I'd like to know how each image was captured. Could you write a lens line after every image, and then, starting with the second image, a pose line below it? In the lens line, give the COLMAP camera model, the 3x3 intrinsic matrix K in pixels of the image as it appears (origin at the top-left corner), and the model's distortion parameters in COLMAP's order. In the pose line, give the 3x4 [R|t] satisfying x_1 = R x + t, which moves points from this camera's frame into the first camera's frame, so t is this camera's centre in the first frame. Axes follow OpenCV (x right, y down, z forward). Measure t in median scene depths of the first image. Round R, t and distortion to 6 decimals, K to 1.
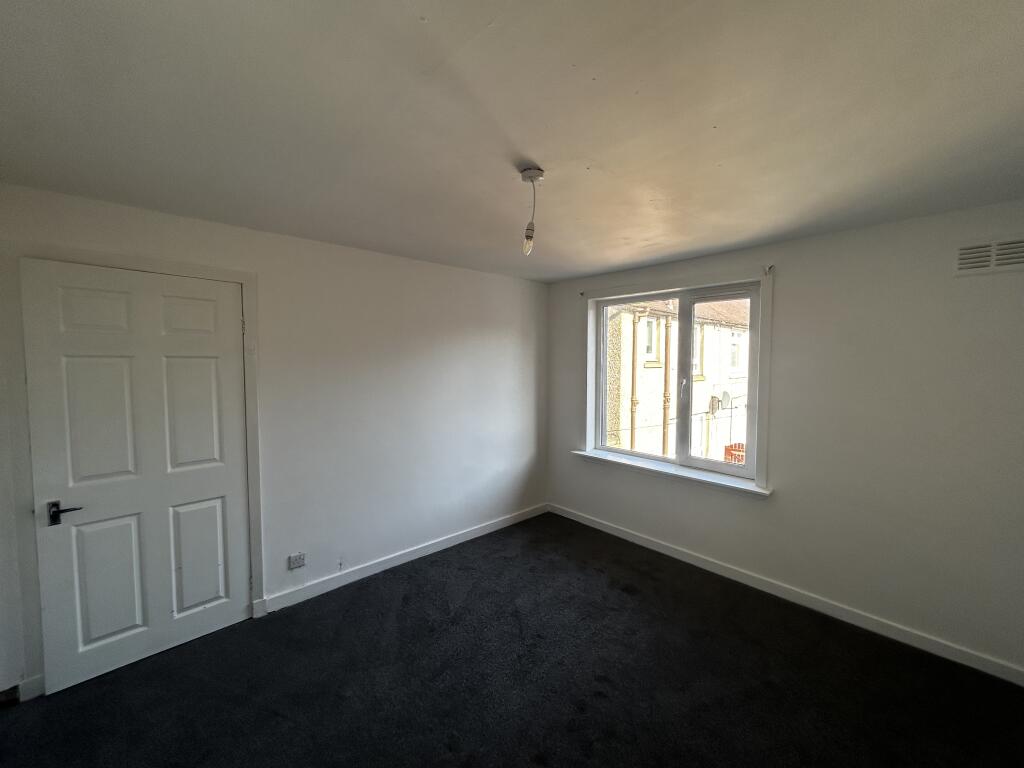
lens RADIAL K [[413.5, 0, 512.0], [0, 413.5, 384.0], [0, 0, 1]] dist [0.001035, 0.000231]
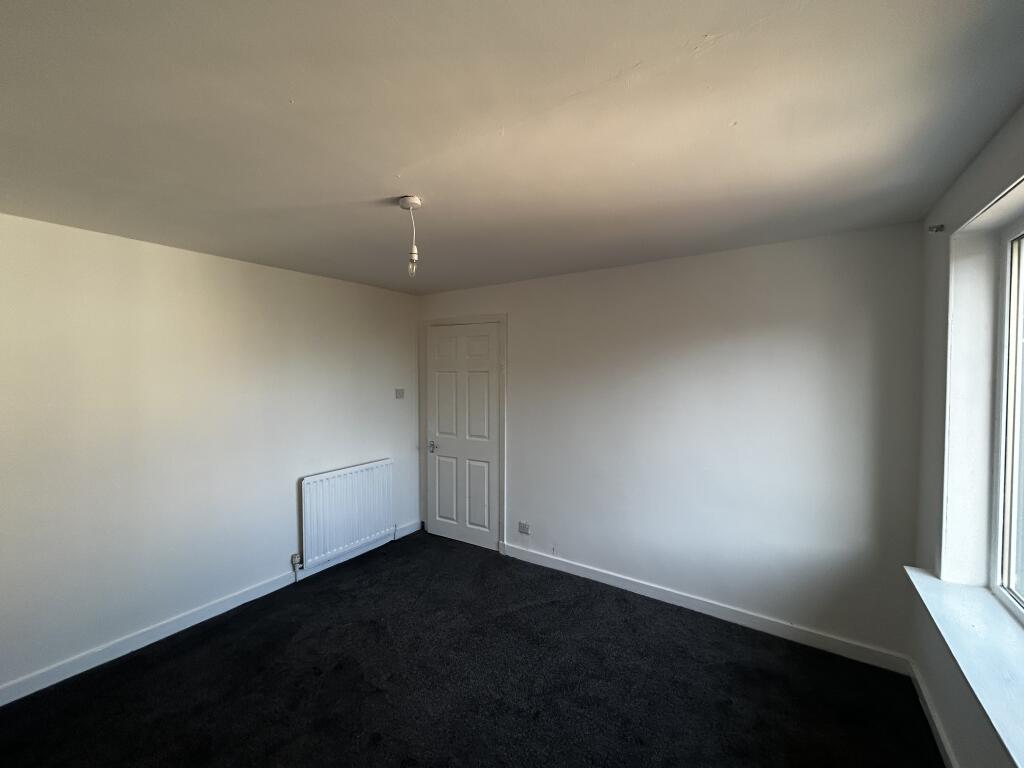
lens RADIAL K [[413.5, 0, 512.0], [0, 413.5, 384.0], [0, 0, 1]] dist [0.001035, 0.000231]
pose [[0.235758, 0.027231, -0.971430, 0.807186], [-0.053990, 0.998431, 0.014885, -0.045388], [0.970311, 0.048939, 0.236858, 0.710632]]
